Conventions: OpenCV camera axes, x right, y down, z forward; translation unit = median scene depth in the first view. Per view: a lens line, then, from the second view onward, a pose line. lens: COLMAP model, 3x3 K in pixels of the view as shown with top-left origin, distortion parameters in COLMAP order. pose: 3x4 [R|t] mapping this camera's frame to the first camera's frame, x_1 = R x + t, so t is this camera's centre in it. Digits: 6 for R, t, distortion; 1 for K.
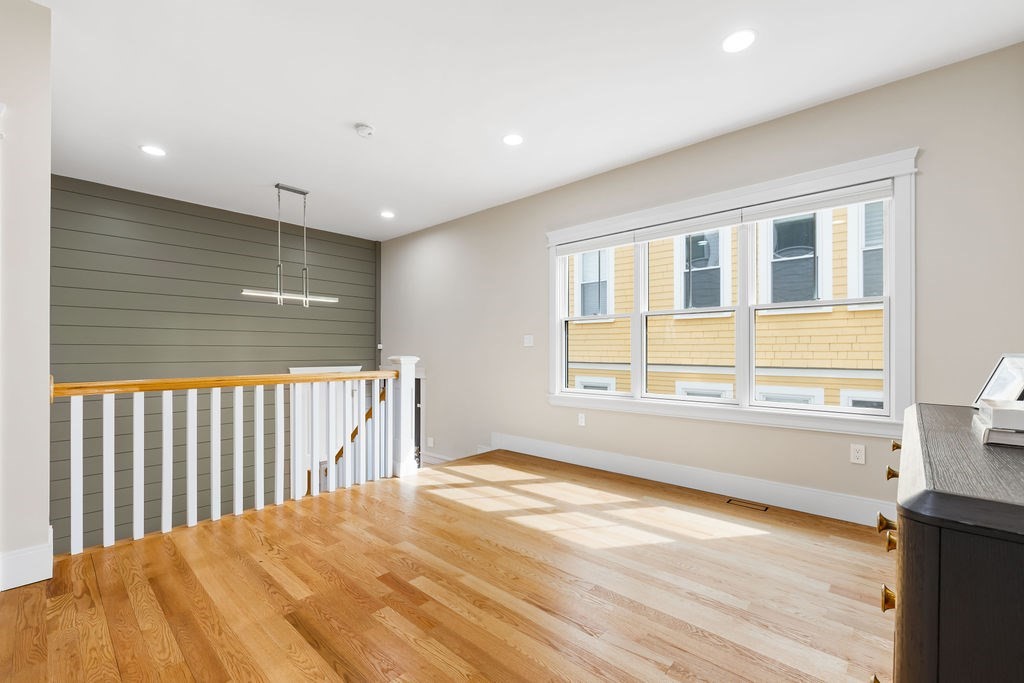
lens RADIAL K [[436.3, 0, 507.9], [0, 436.3, 349.9], [0, 0, 1]] dist [0.002609, 0.000163]
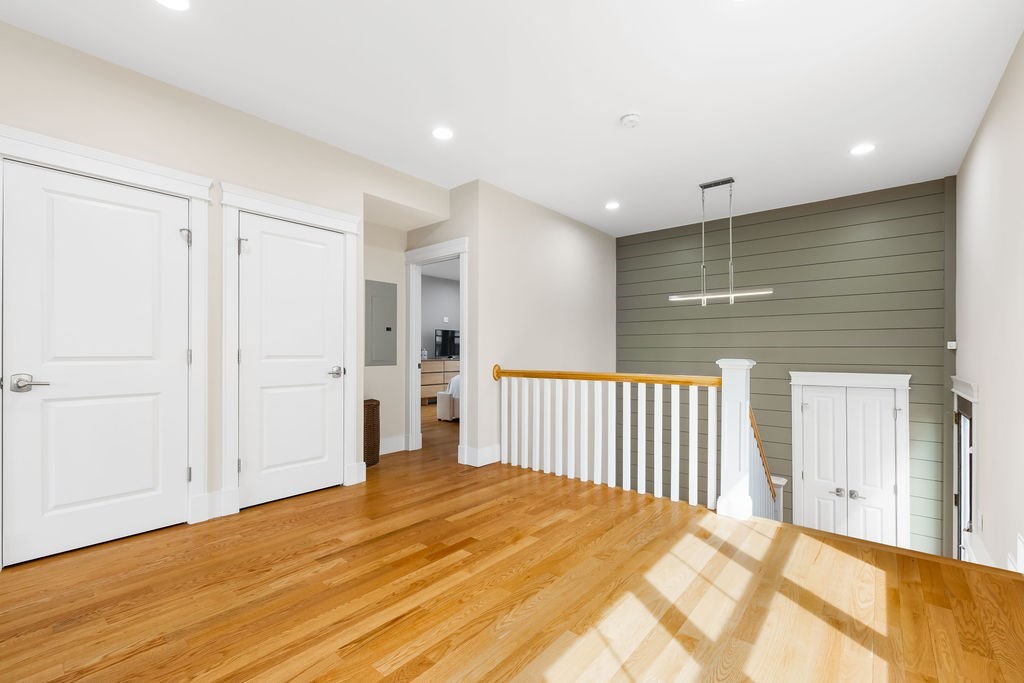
lens RADIAL K [[436.3, 0, 507.9], [0, 436.3, 349.9], [0, 0, 1]] dist [0.002609, 0.000163]
pose [[0.041458, -0.002905, -0.999136, 0.644096], [0.001721, 0.999994, -0.002836, -0.001035], [0.999139, -0.001602, 0.041463, 0.728667]]
